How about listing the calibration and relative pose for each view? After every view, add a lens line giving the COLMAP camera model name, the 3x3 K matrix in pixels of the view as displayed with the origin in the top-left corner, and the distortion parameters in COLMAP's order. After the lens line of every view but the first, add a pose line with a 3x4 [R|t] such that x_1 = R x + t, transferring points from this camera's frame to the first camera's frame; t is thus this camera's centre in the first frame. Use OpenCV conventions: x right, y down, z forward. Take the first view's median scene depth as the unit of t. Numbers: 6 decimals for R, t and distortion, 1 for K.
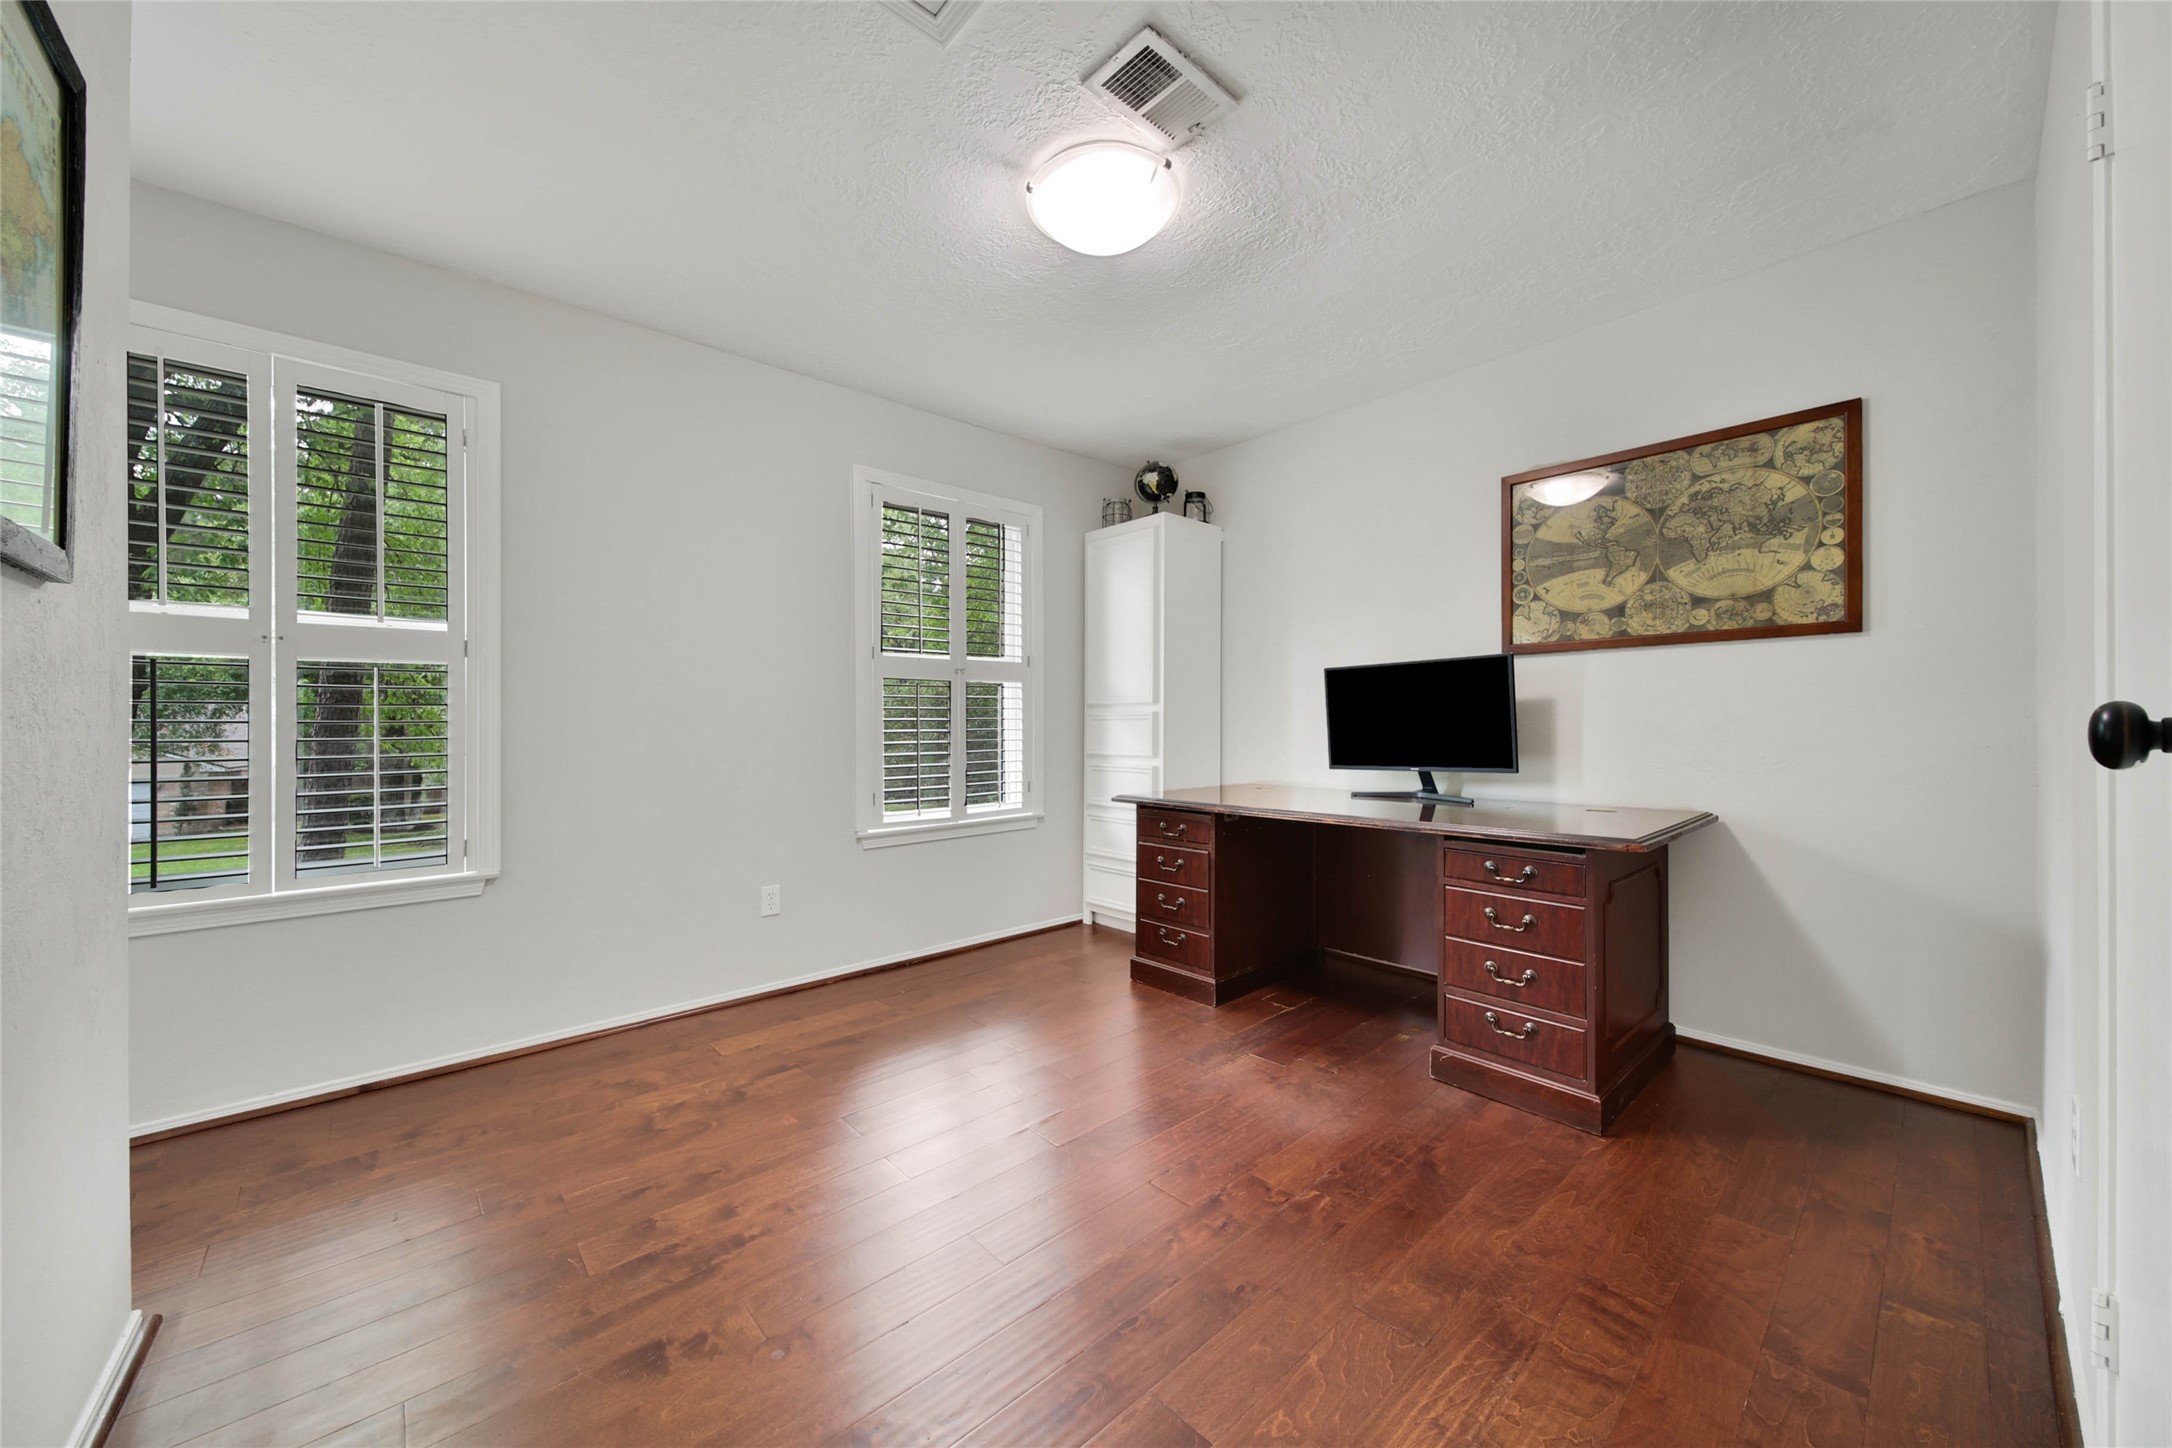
lens RADIAL K [[788.8, 0, 1082.8], [0, 788.8, 723.0], [0, 0, 1]] dist [0.005444, -0.000182]
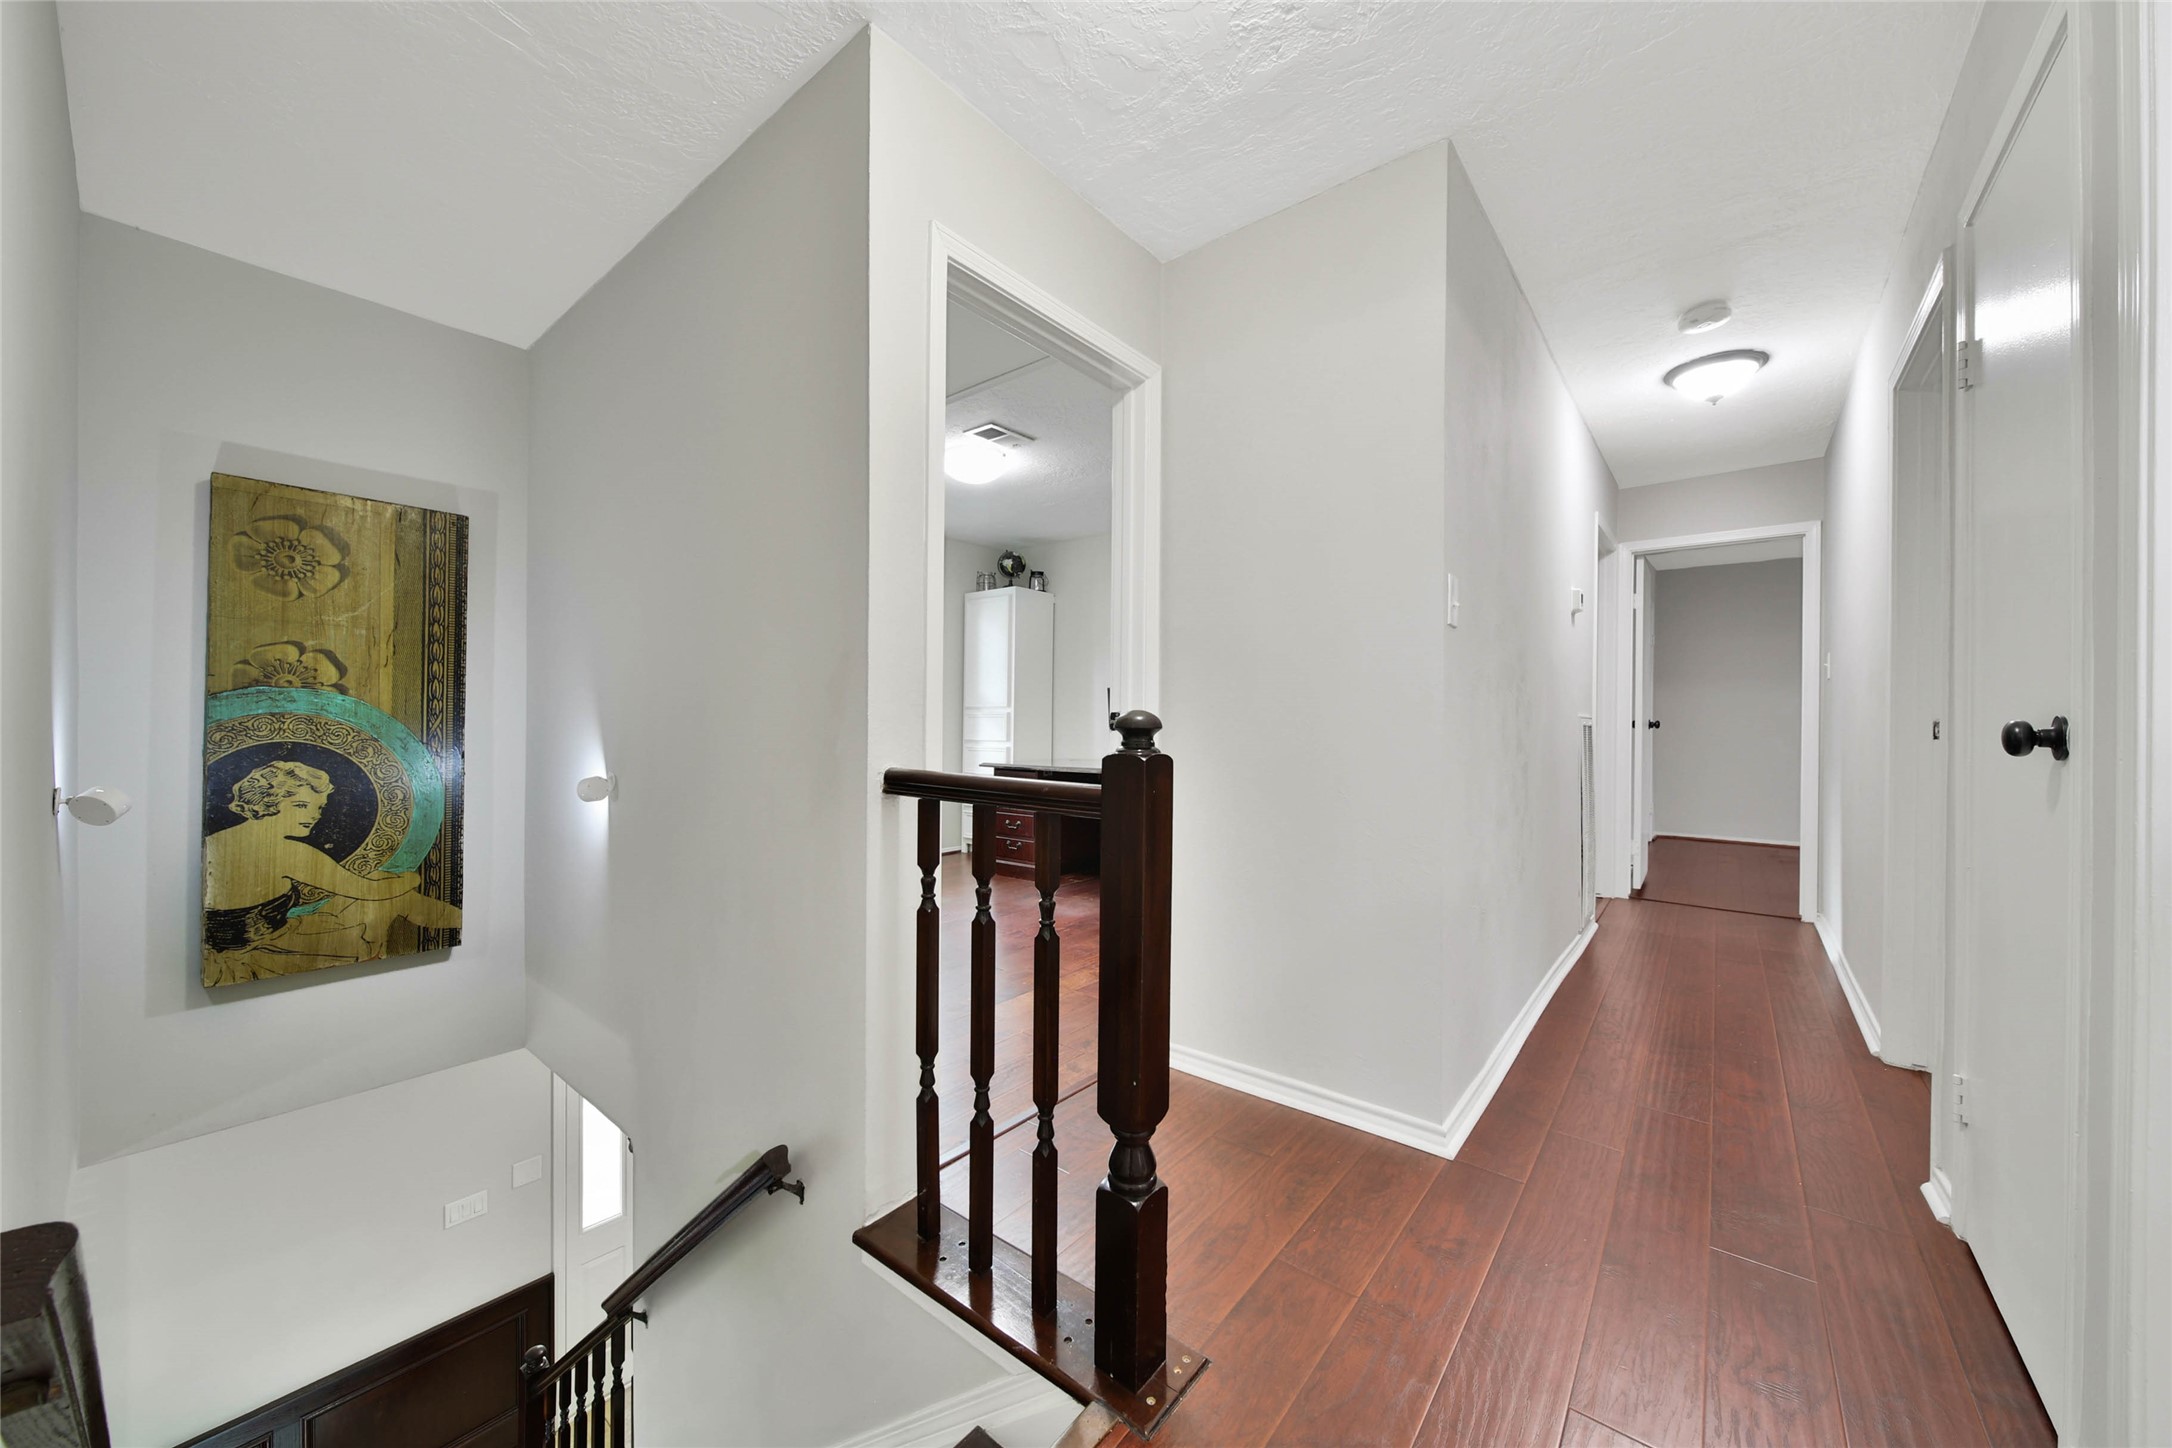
lens RADIAL K [[788.8, 0, 1098.5], [0, 788.8, 720.4], [0, 0, 1]] dist [0.005444, -0.000182]
pose [[0.986403, 0.009818, 0.164051, 0.010121], [-0.009217, 0.999948, -0.004427, 0.006561], [-0.164086, 0.002855, 0.986442, -0.566112]]
